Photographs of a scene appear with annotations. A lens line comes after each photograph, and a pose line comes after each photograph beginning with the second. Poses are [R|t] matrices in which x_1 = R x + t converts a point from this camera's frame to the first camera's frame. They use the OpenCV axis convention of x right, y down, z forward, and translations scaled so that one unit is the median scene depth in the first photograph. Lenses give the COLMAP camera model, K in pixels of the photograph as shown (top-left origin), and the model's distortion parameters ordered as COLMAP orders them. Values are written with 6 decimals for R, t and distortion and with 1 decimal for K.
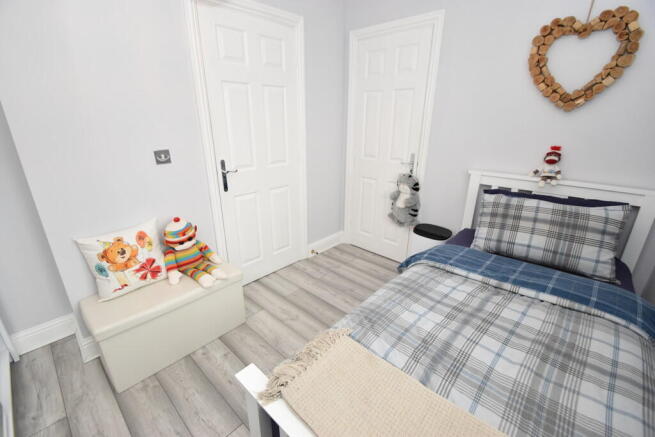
lens RADIAL K [[284.5, 0, 322.9], [0, 284.5, 219.2], [0, 0, 1]] dist [-0.016197, -0.002975]
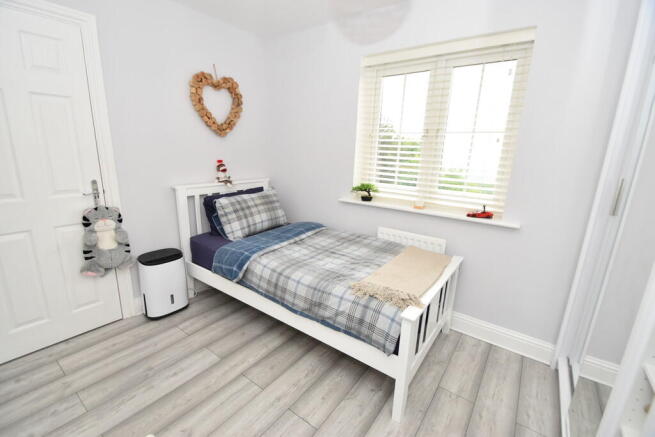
lens RADIAL K [[284.5, 0, 322.1], [0, 284.5, 219.8], [0, 0, 1]] dist [-0.016197, -0.002975]
pose [[-0.120433, -0.236040, 0.964251, -0.808531], [0.303572, 0.916035, 0.262153, -0.221506], [-0.945167, 0.324291, -0.038666, 0.724852]]
